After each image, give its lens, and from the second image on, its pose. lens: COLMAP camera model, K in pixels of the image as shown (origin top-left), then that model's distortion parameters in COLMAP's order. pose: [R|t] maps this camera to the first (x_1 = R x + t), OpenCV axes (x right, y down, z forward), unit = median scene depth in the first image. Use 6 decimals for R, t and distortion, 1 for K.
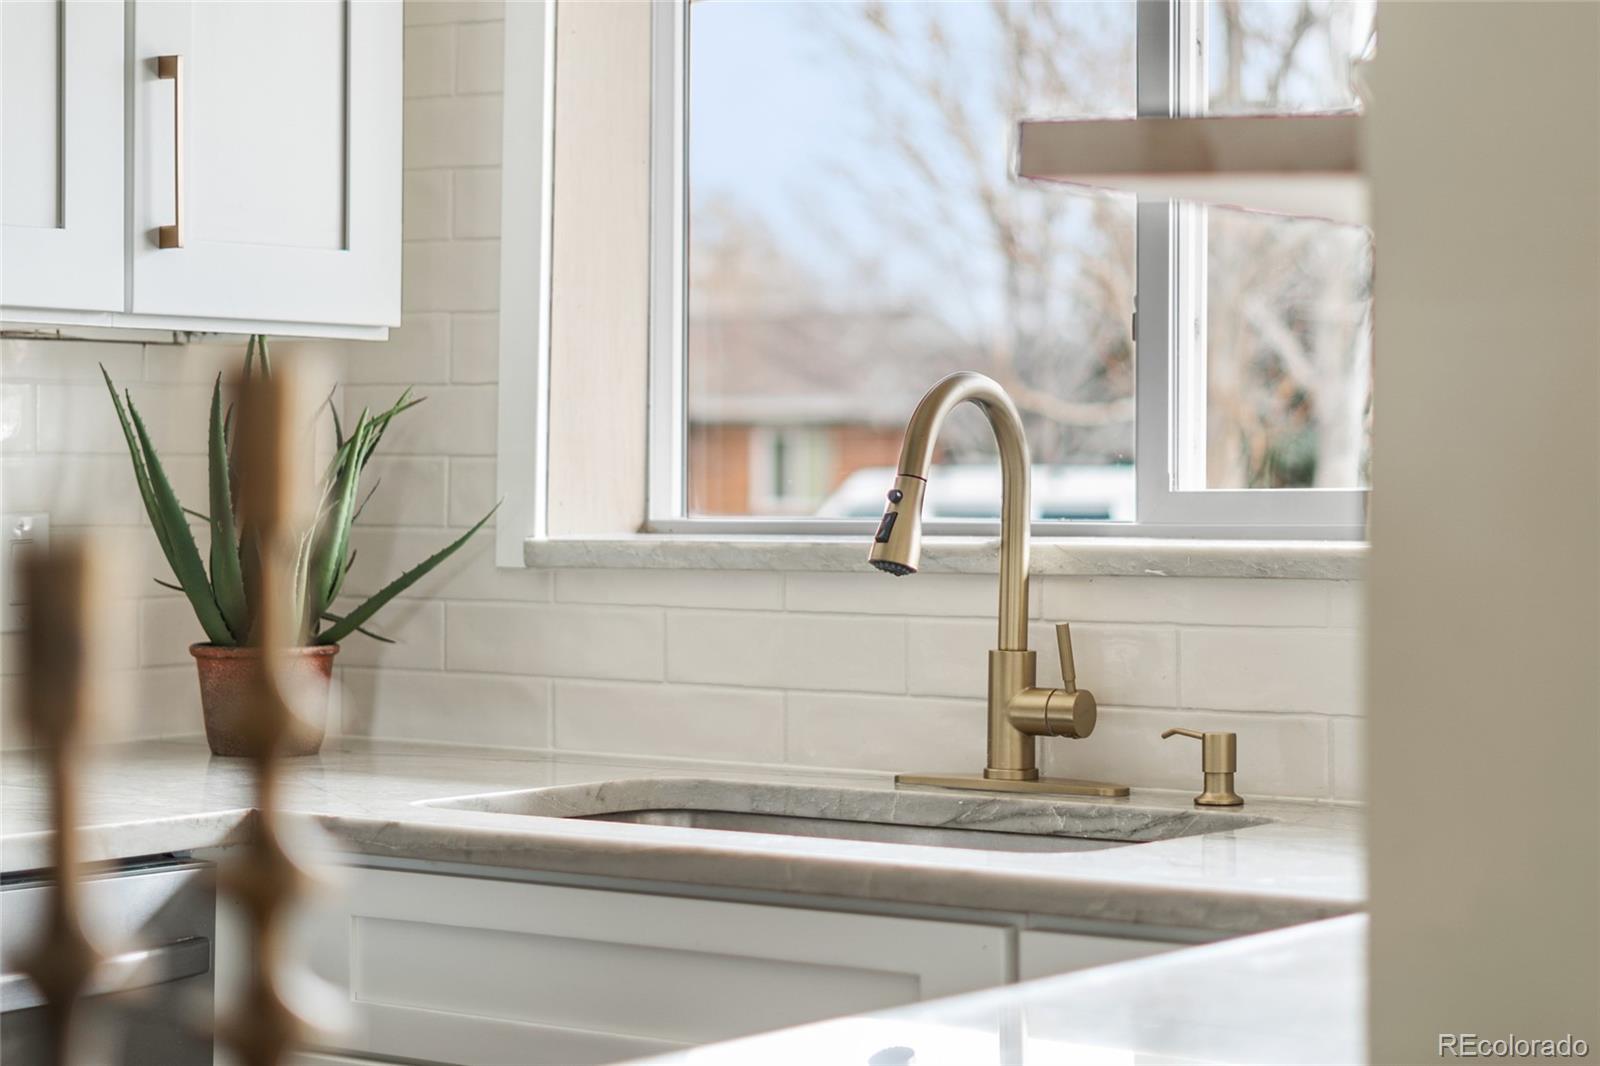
lens RADIAL K [[3575.6, 0, 798.6], [0, 3575.6, 526.0], [0, 0, 1]] dist [0.032021, 0.000000]
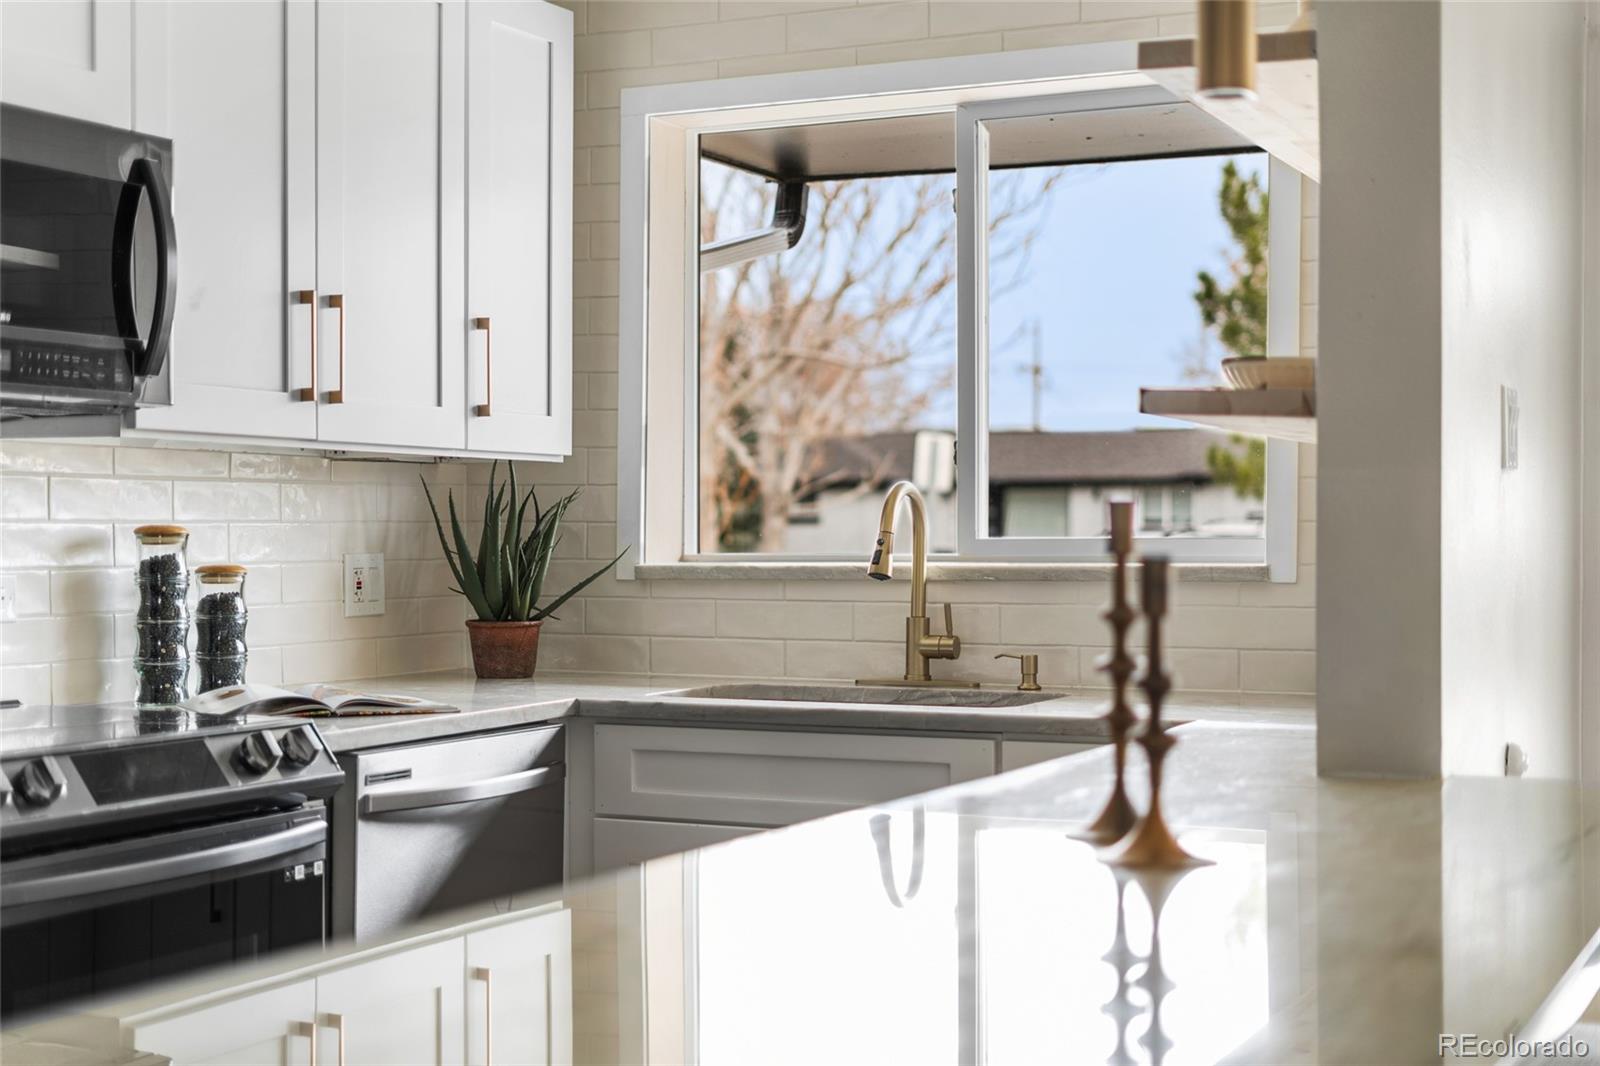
lens RADIAL K [[2382.9, 0, 801.2], [0, 2382.9, 538.5], [0, 0, 1]] dist [0.022451, 0.000000]
pose [[0.977963, -0.003403, 0.208751, -0.289618], [0.005369, 0.999946, -0.008850, 0.001392], [-0.208709, 0.009776, 0.977929, -0.318857]]
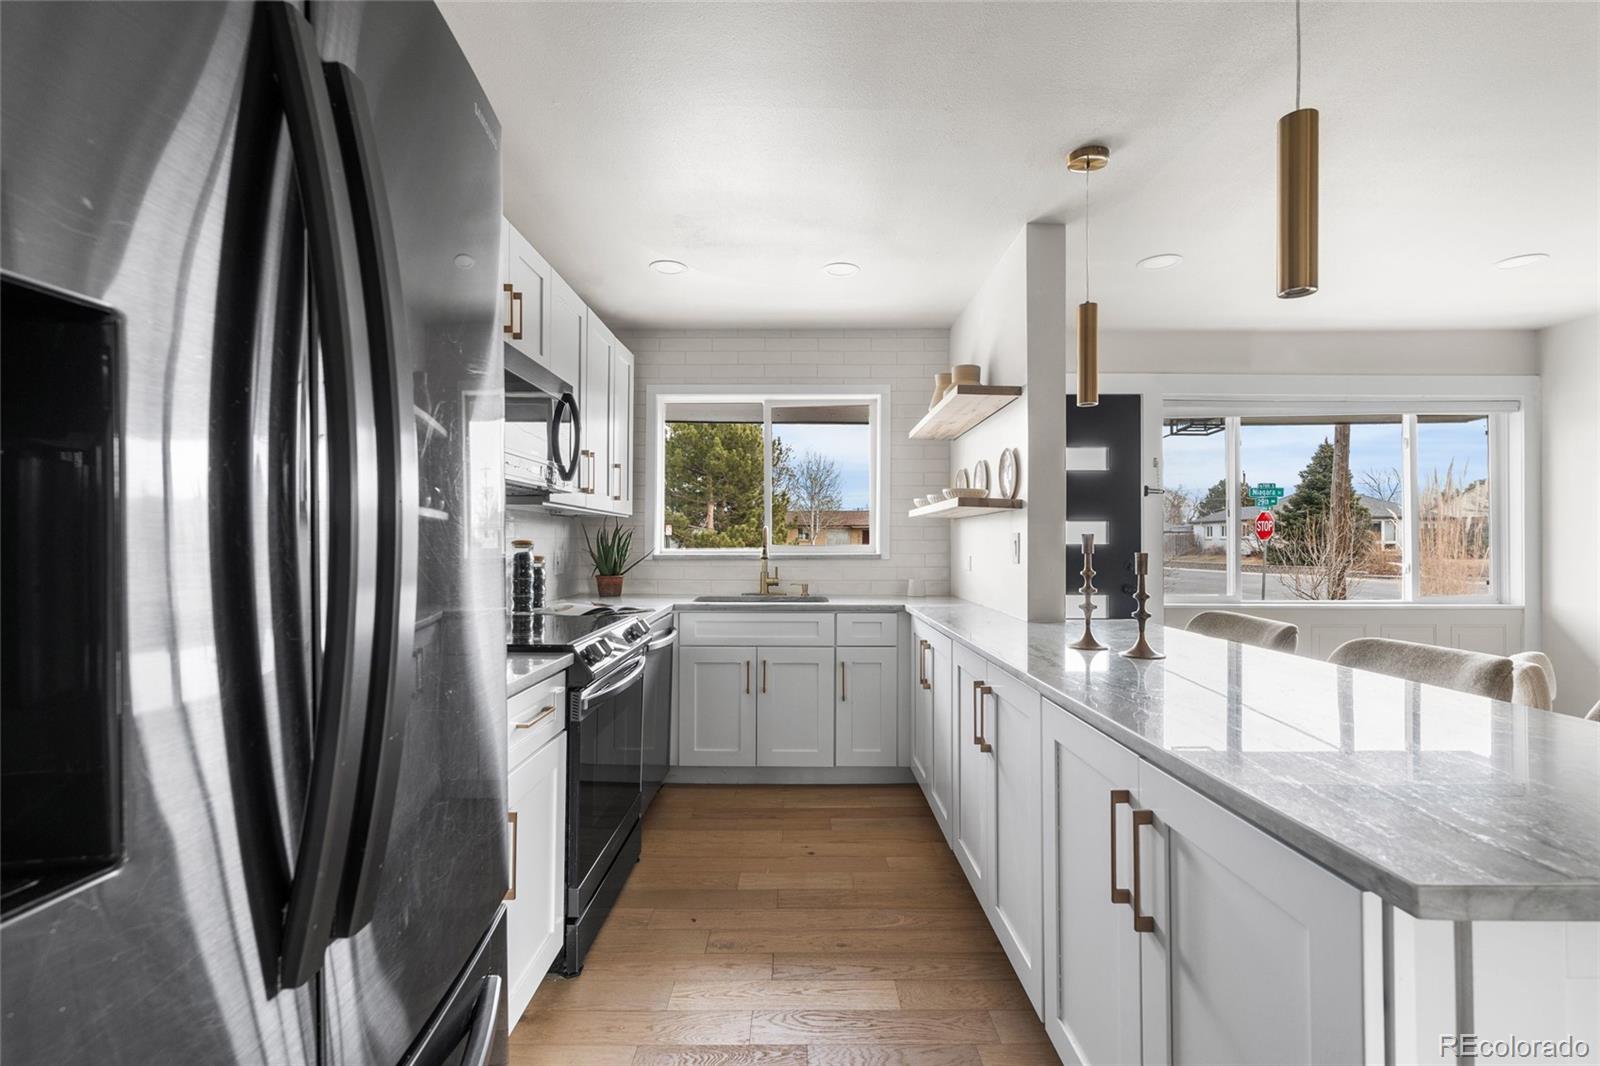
lens RADIAL K [[713.3, 0, 801.4], [0, 713.3, 540.7], [0, 0, 1]] dist [-0.005263, -0.000143]
pose [[0.798974, 0.000518, 0.601366, -0.616363], [0.007184, 0.999920, -0.010407, -0.005077], [-0.601323, 0.012635, 0.798906, -0.003049]]
